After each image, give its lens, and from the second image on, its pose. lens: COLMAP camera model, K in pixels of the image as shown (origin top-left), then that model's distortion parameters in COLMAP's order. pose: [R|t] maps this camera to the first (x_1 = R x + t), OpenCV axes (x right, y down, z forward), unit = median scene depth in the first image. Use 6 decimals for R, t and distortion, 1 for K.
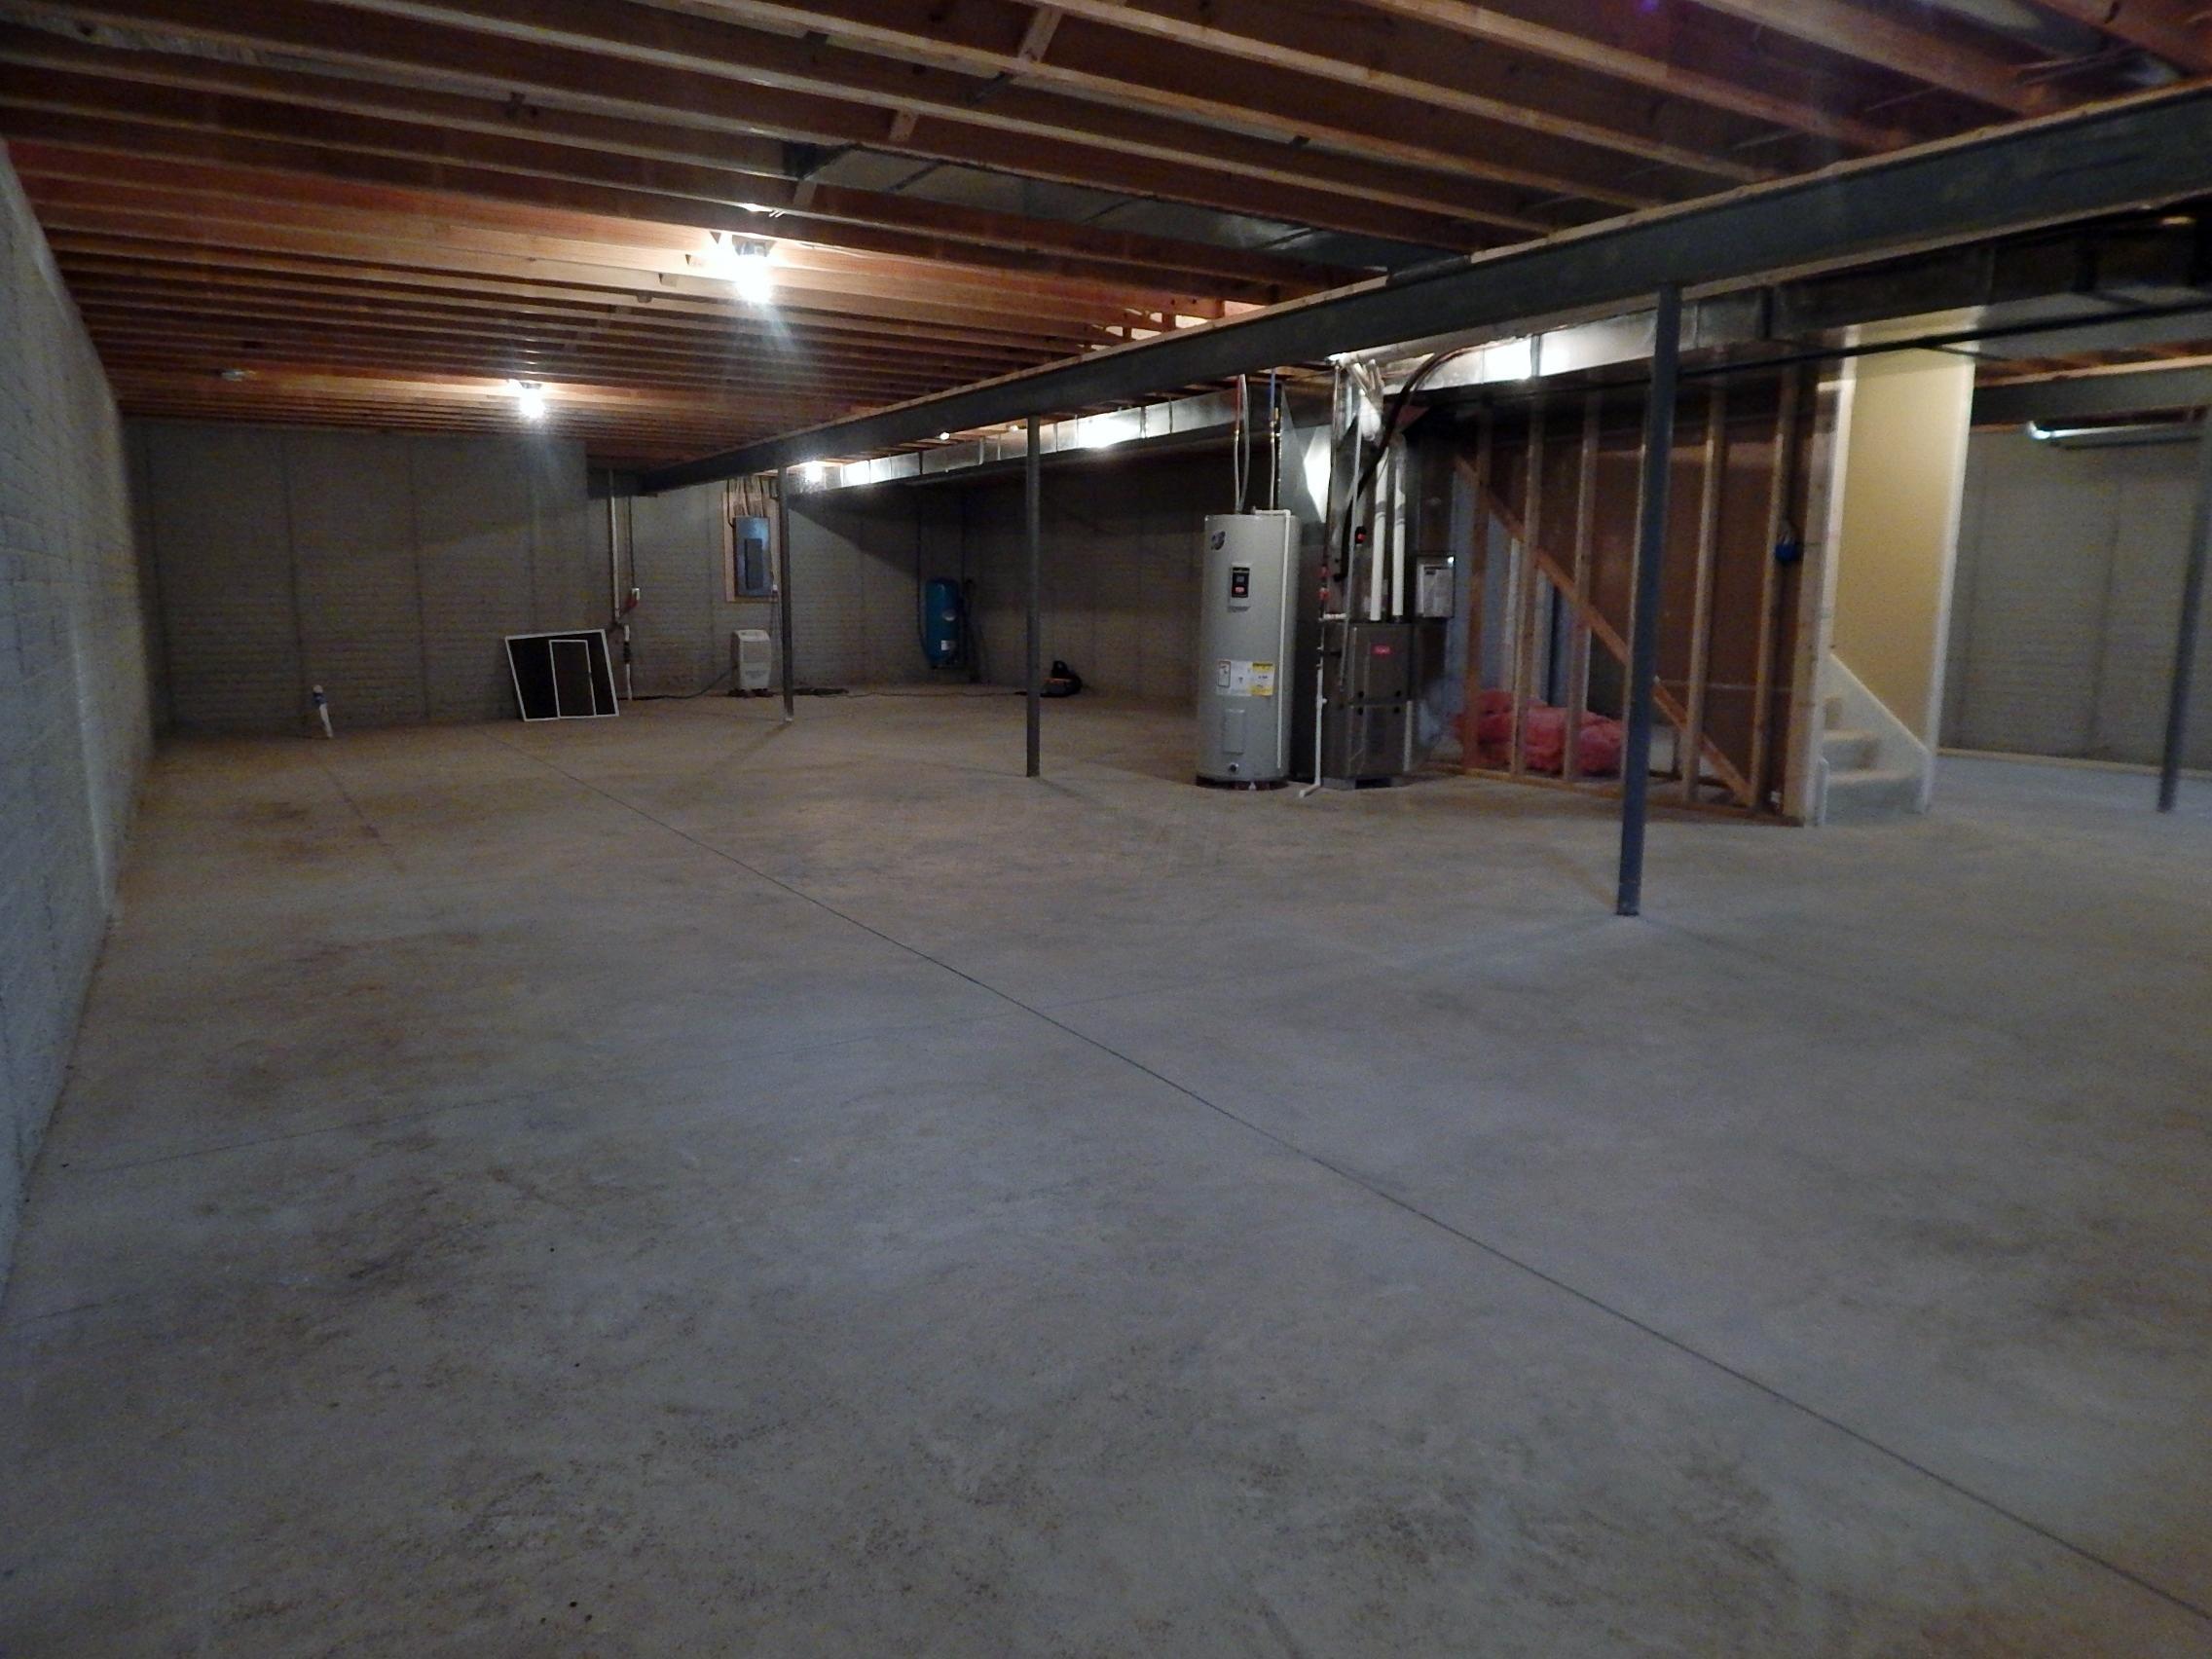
lens RADIAL K [[1483.2, 0, 1104.5], [0, 1483.2, 830.3], [0, 0, 1]] dist [0.021586, -0.008511]
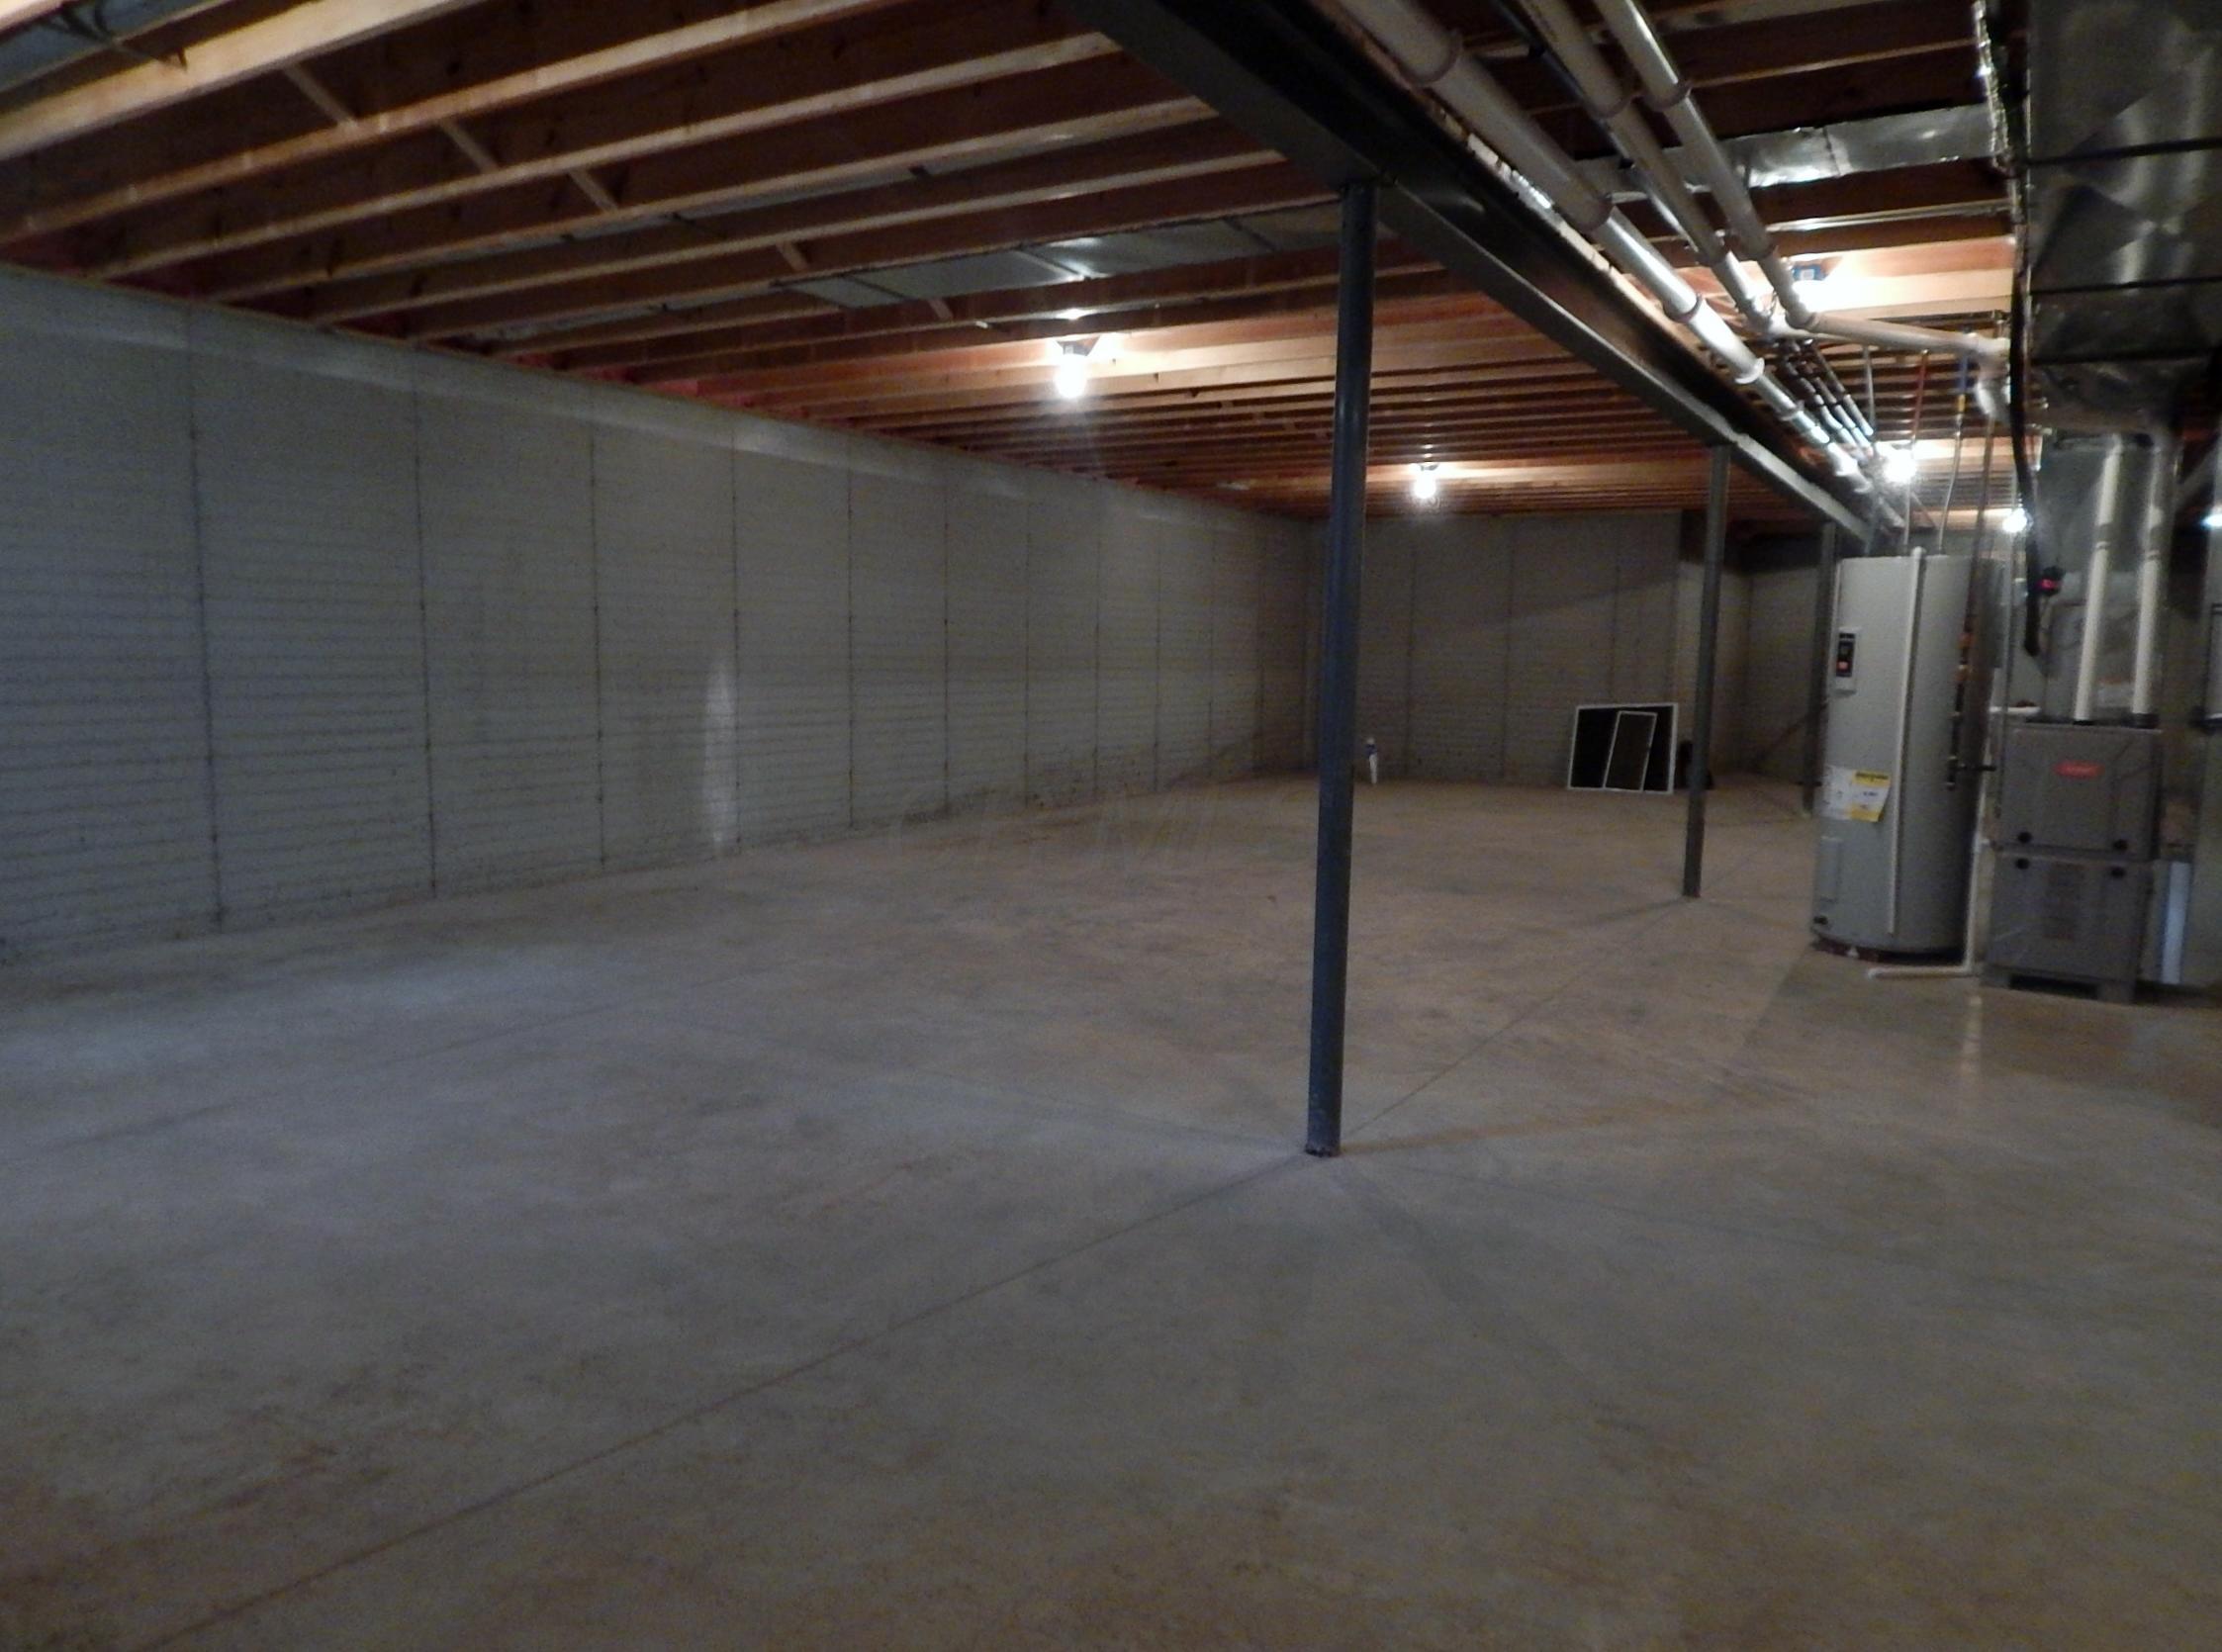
lens RADIAL K [[1497.0, 0, 1104.5], [0, 1497.0, 821.5], [0, 0, 1]] dist [0.001322, -0.005811]
pose [[0.452076, 0.108499, -0.885356, 0.551224], [-0.158444, 0.986557, 0.039997, -0.062416], [0.877794, 0.122198, 0.463190, 0.375548]]
